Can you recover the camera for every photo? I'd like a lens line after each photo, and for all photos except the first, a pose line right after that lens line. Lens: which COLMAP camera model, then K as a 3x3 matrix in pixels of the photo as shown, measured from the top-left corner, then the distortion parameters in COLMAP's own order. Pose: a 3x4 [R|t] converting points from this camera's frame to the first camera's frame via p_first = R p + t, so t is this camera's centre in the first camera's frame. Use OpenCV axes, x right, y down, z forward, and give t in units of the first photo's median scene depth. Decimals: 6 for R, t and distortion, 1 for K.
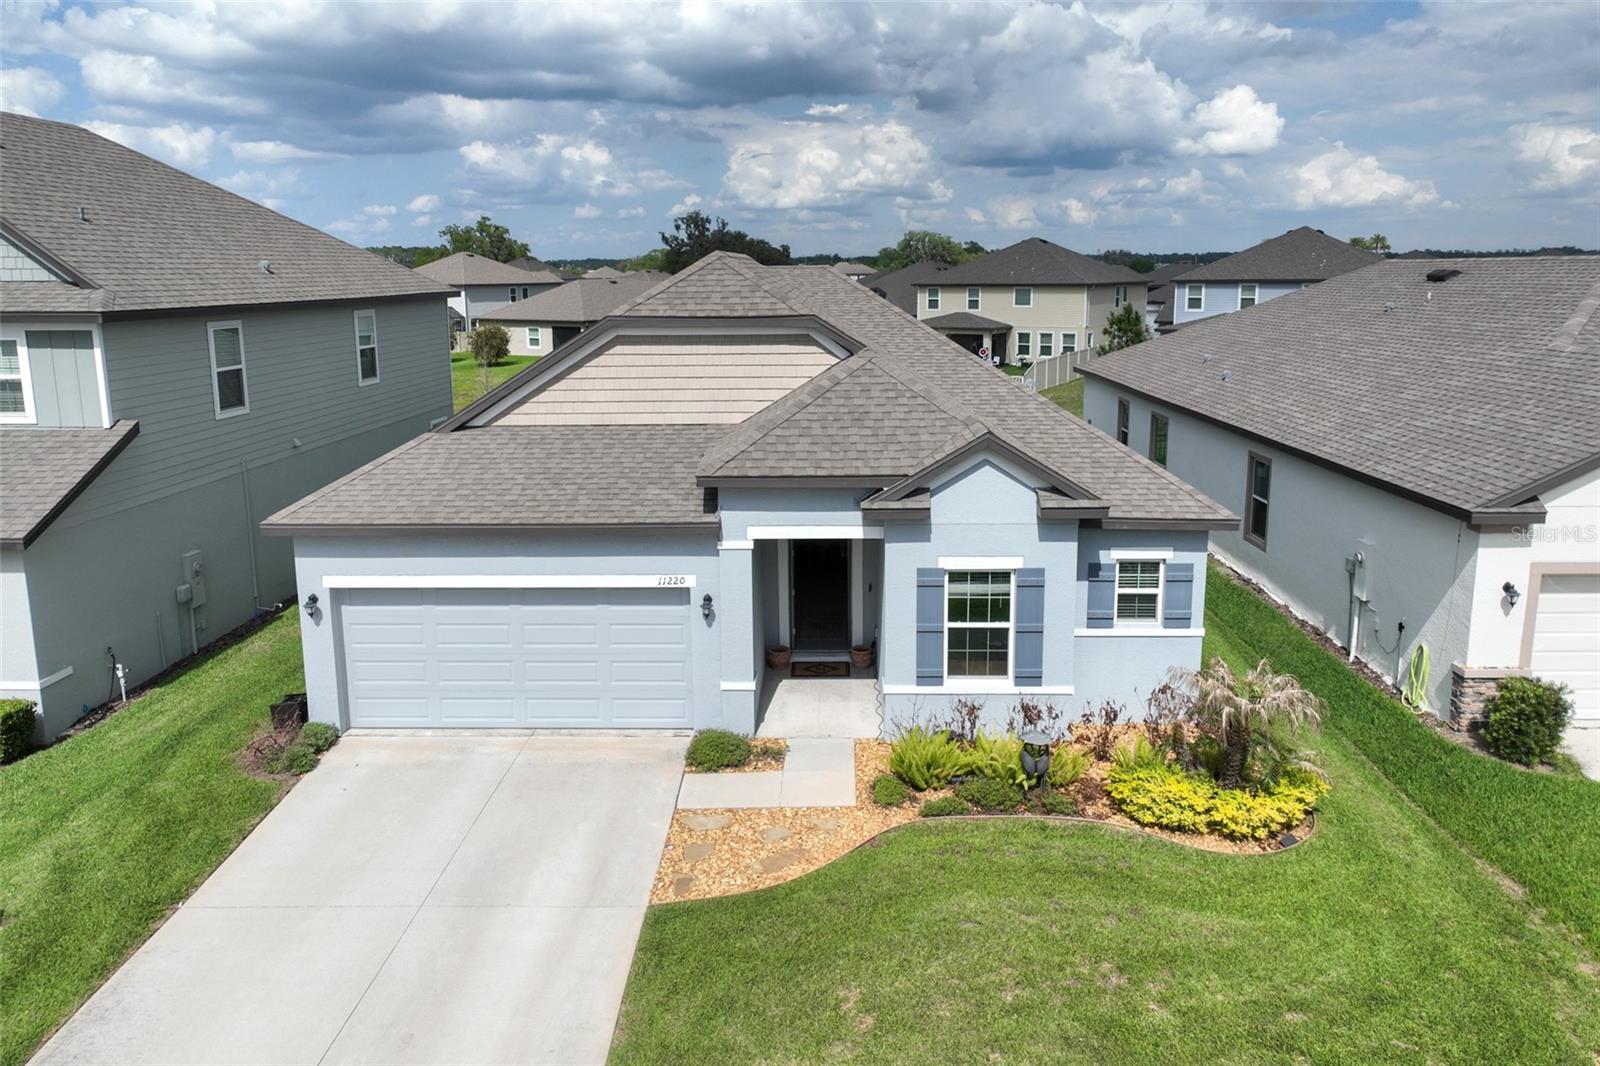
lens RADIAL K [[1127.3, 0, 799.9], [0, 1127.3, 466.9], [0, 0, 1]] dist [-0.005222, 0.020960]
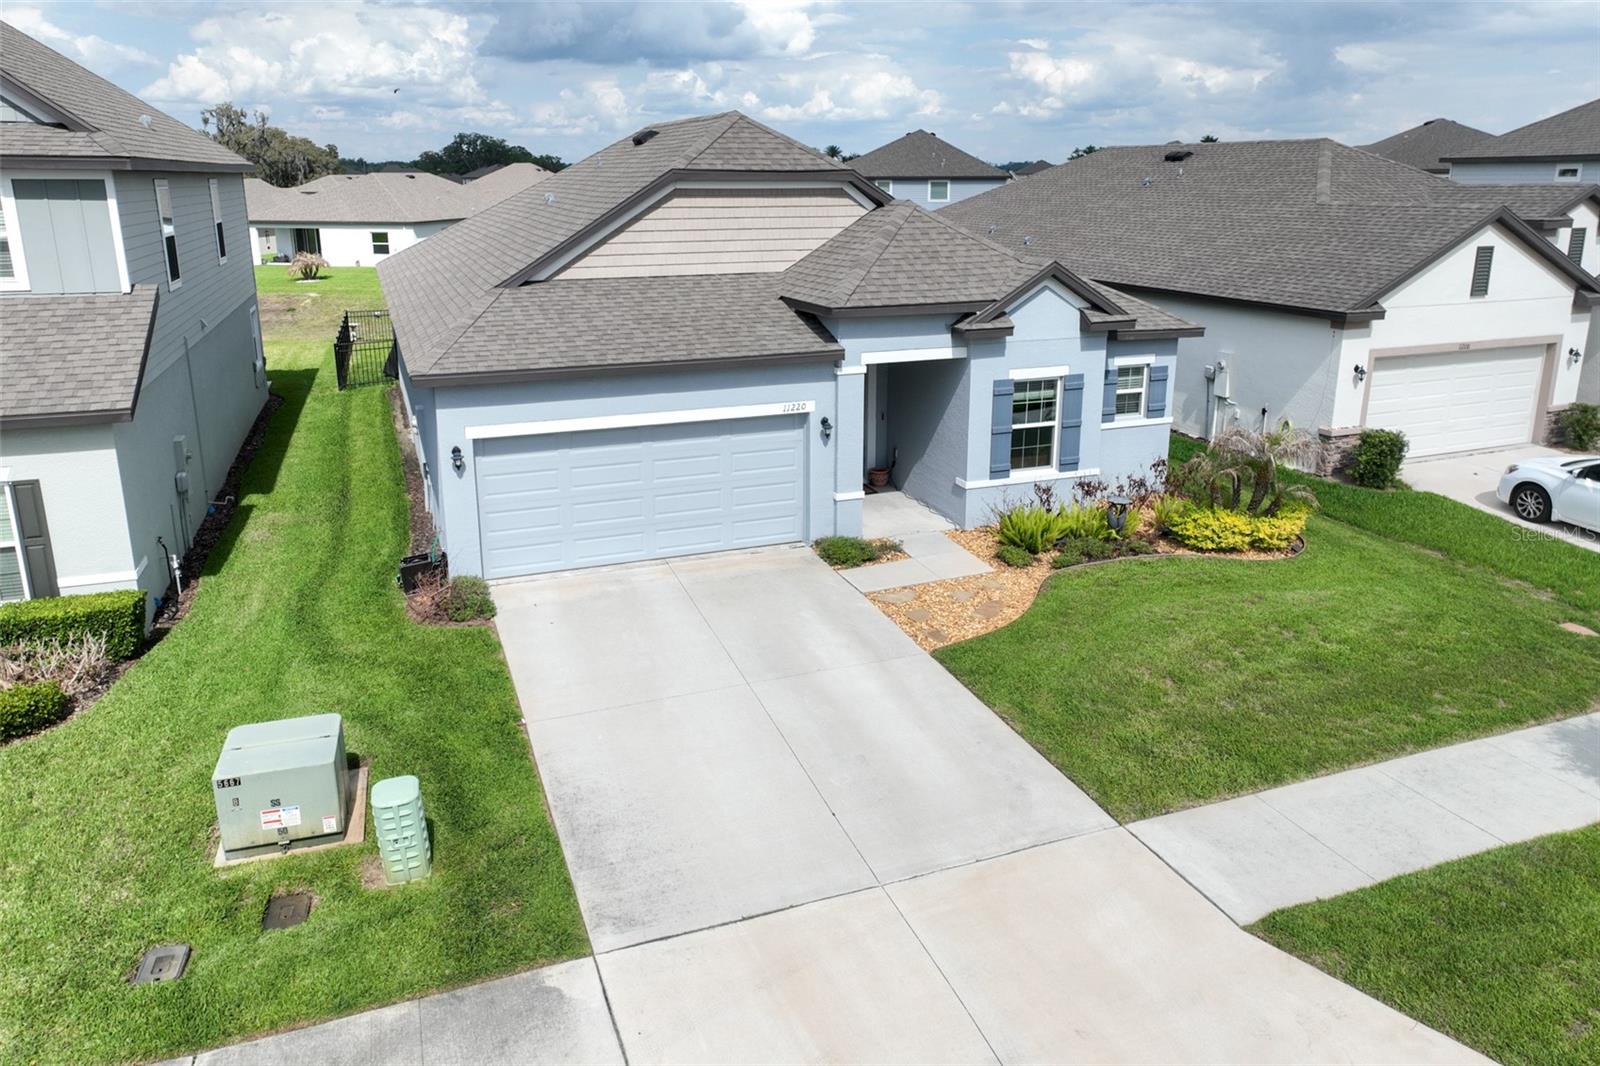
lens RADIAL K [[1127.3, 0, 799.9], [0, 1127.3, 466.9], [0, 0, 1]] dist [-0.005222, 0.020960]
pose [[0.922299, -0.089316, 0.376016, -0.532884], [0.059805, 0.994193, 0.089462, 0.060763], [-0.381823, -0.060023, 0.922285, -0.029957]]
